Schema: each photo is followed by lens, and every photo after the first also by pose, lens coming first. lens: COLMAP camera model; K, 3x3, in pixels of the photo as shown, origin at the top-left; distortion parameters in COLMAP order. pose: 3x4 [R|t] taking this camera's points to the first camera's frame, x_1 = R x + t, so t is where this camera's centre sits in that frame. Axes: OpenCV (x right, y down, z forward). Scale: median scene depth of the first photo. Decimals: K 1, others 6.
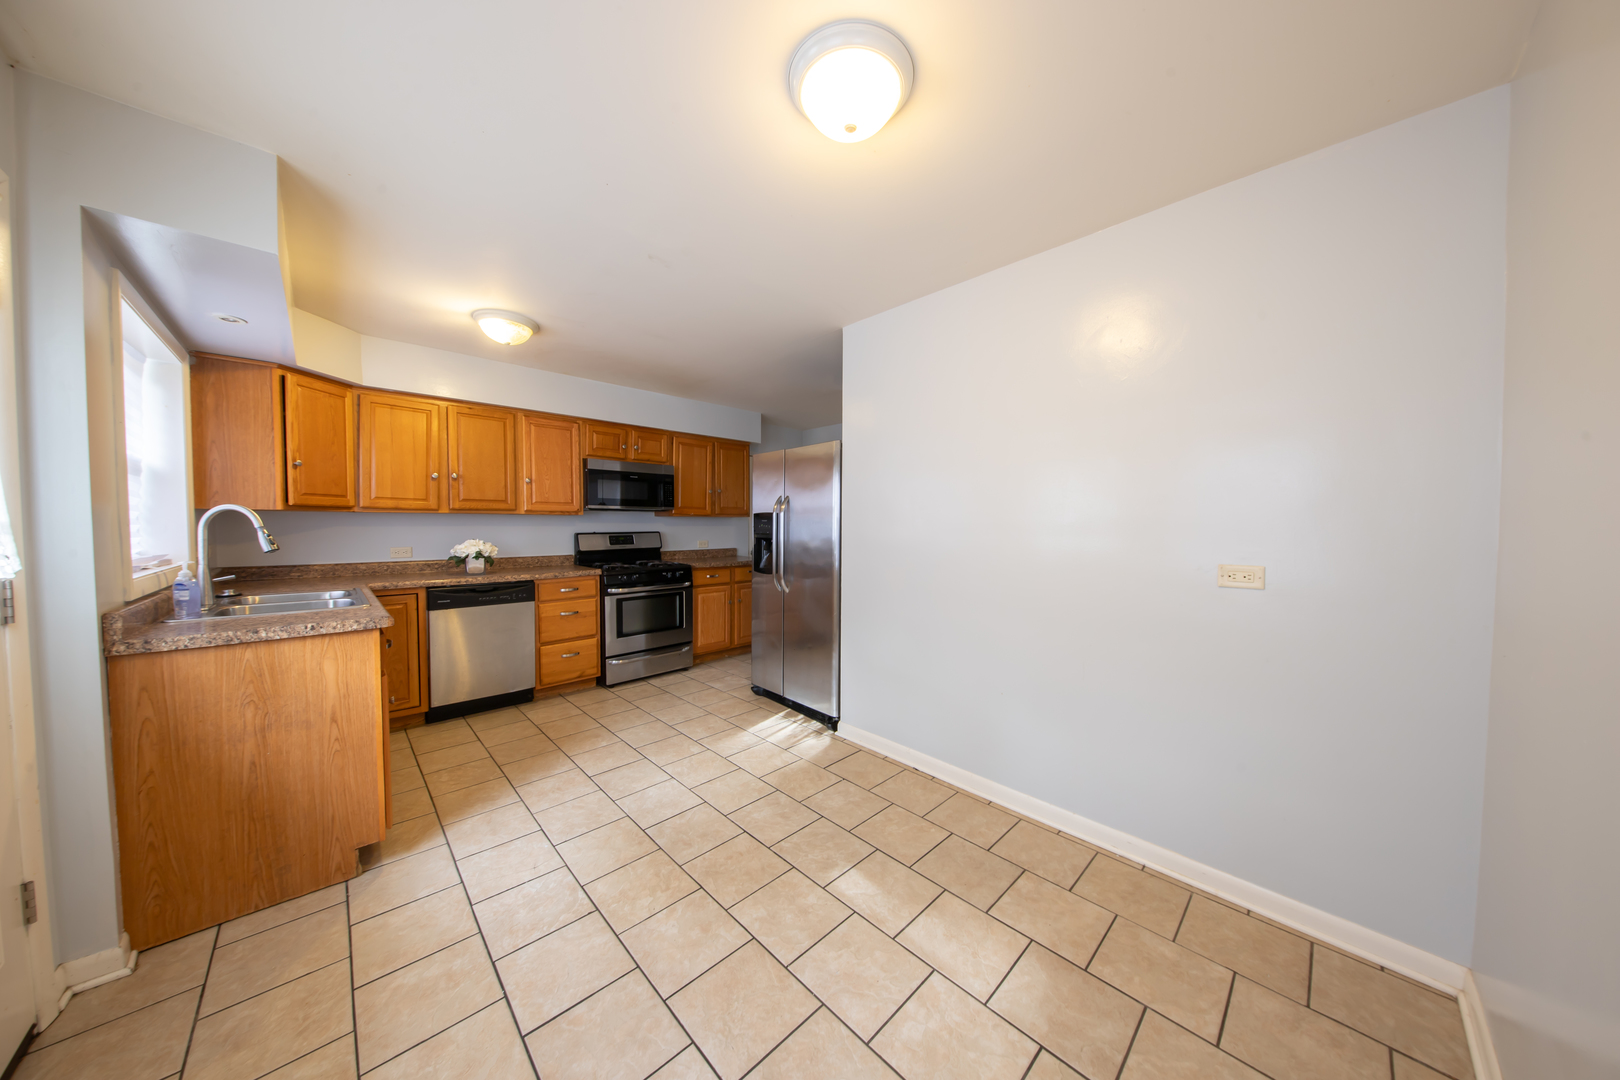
lens RADIAL K [[506.9, 0, 815.0], [0, 506.9, 540.8], [0, 0, 1]] dist [-0.000933, -0.001614]
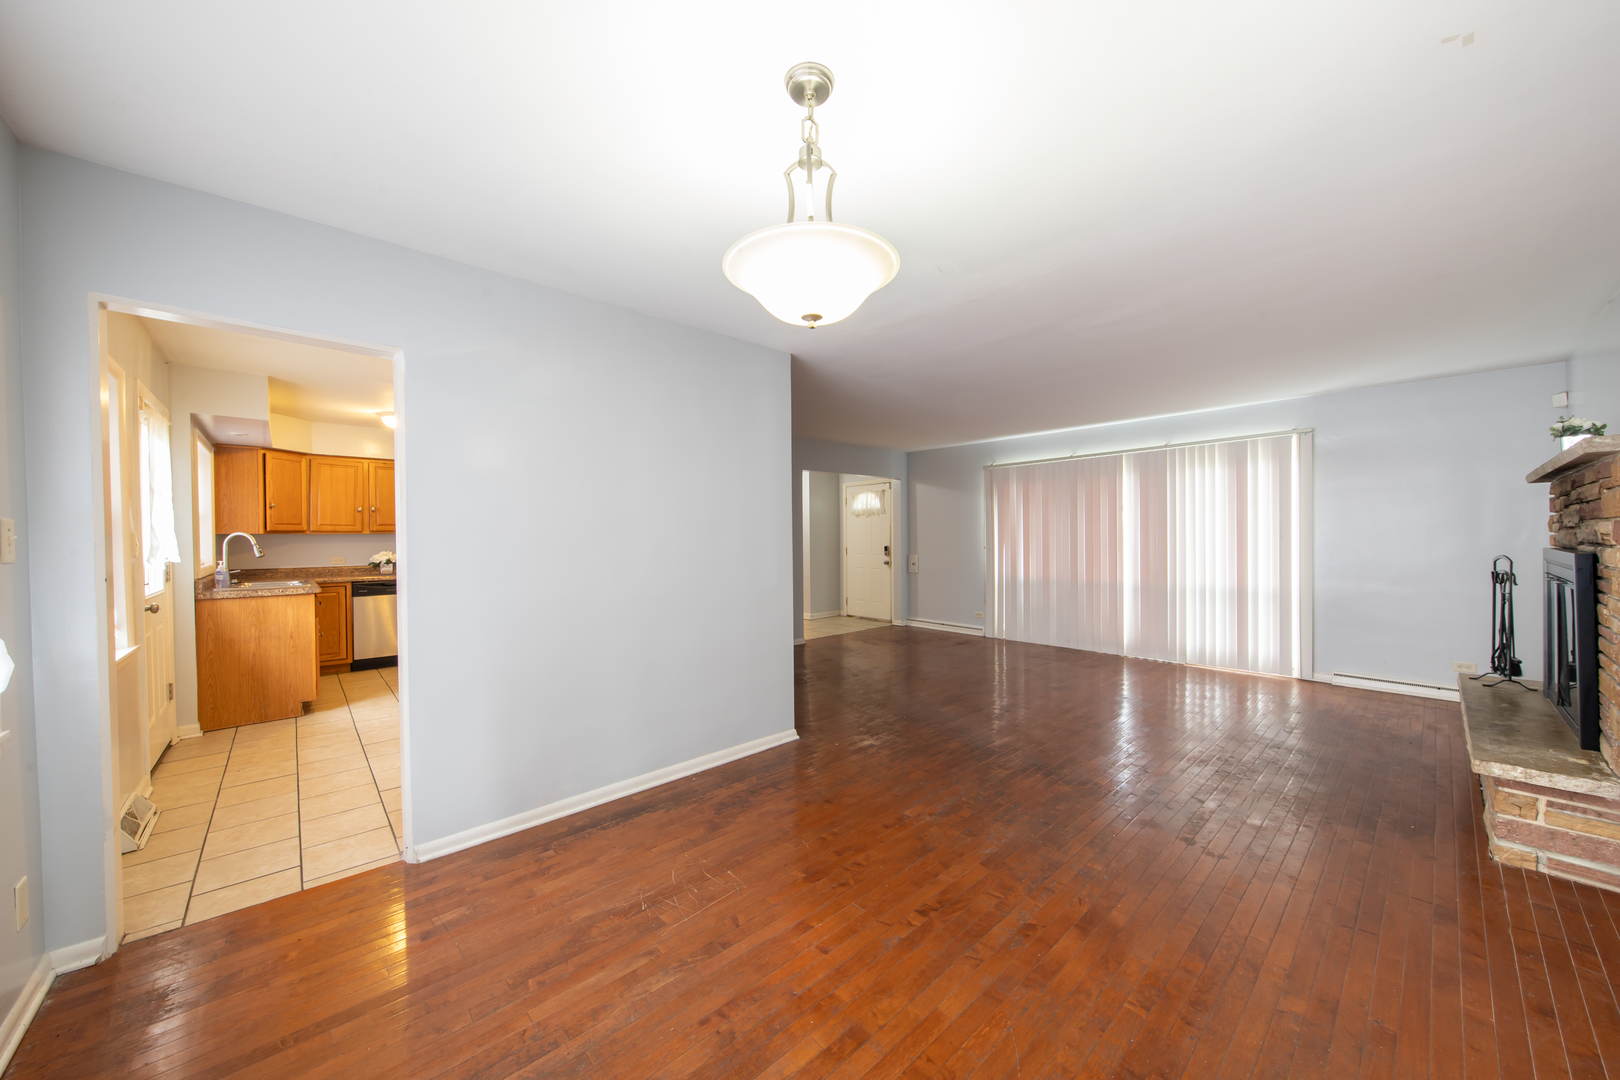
lens RADIAL K [[573.1, 0, 813.1], [0, 573.1, 543.8], [0, 0, 1]] dist [0.001299, -0.000046]
pose [[0.999600, -0.007074, -0.027365, 0.613627], [0.006515, 0.999770, -0.020448, 0.017442], [0.027503, 0.020262, 0.999416, -0.636446]]
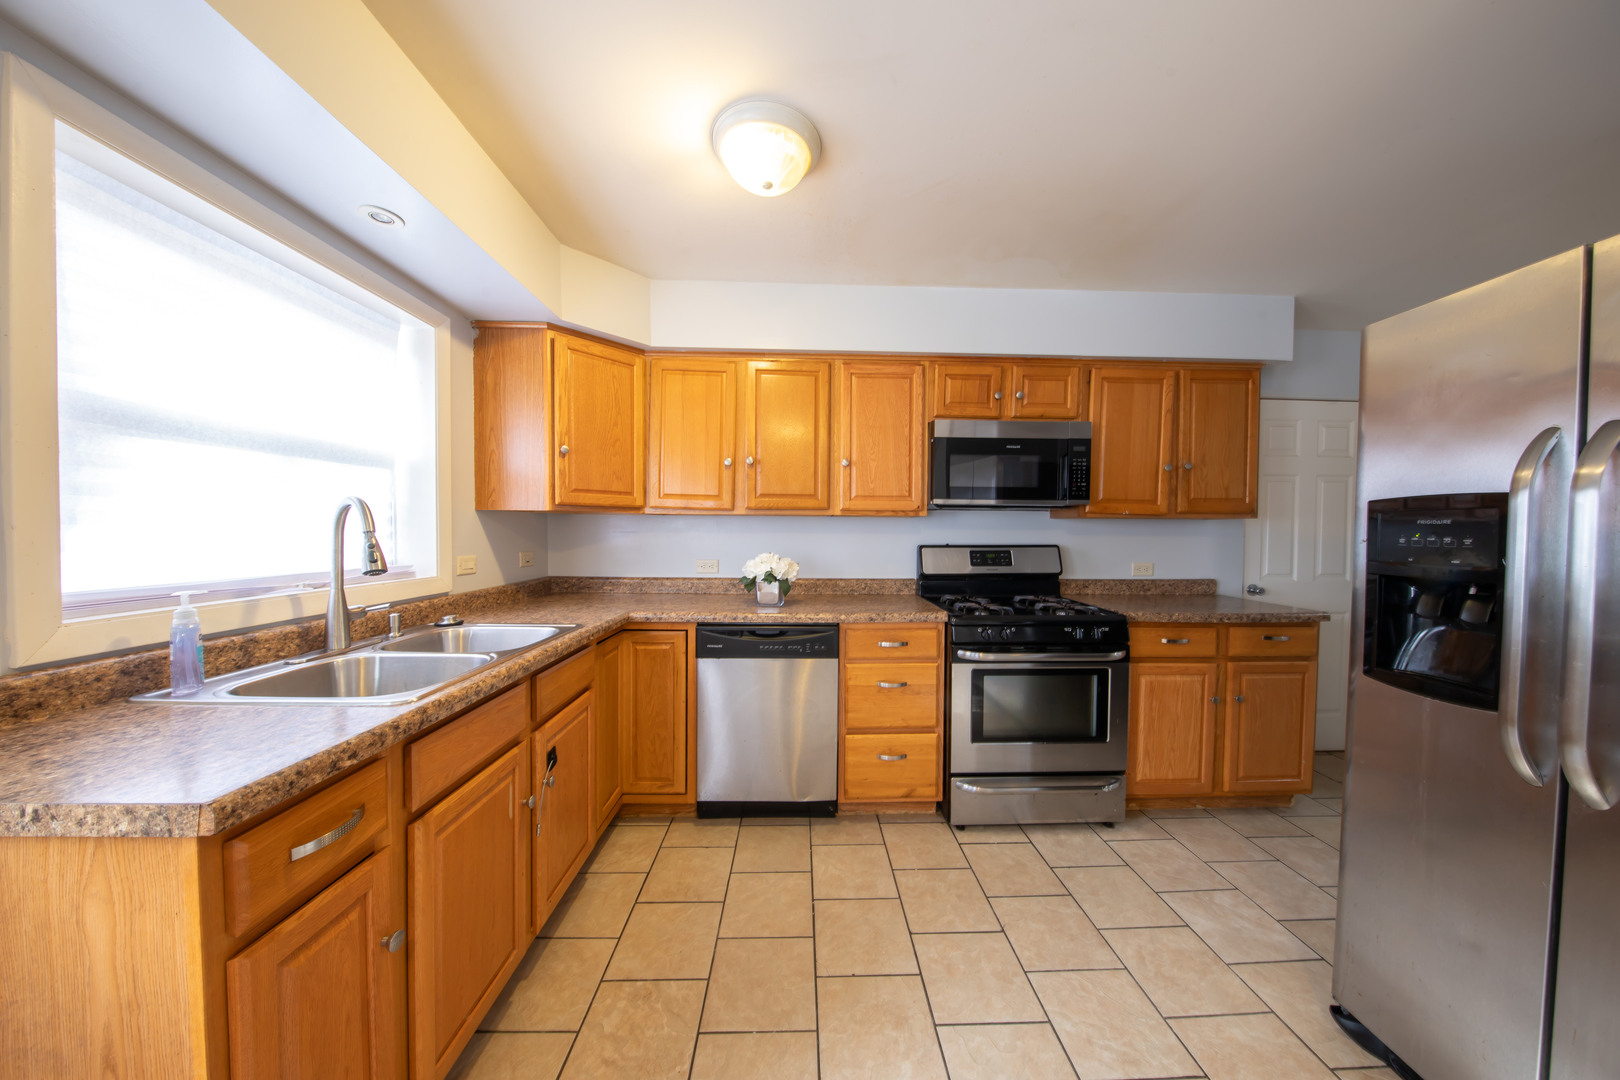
lens RADIAL K [[506.9, 0, 815.0], [0, 506.9, 540.8], [0, 0, 1]] dist [-0.000933, -0.001614]
pose [[0.739447, 0.017671, -0.672983, -0.168365], [-0.027999, 0.999598, -0.004517, -0.016893], [0.672632, 0.022183, 0.739645, 0.525221]]
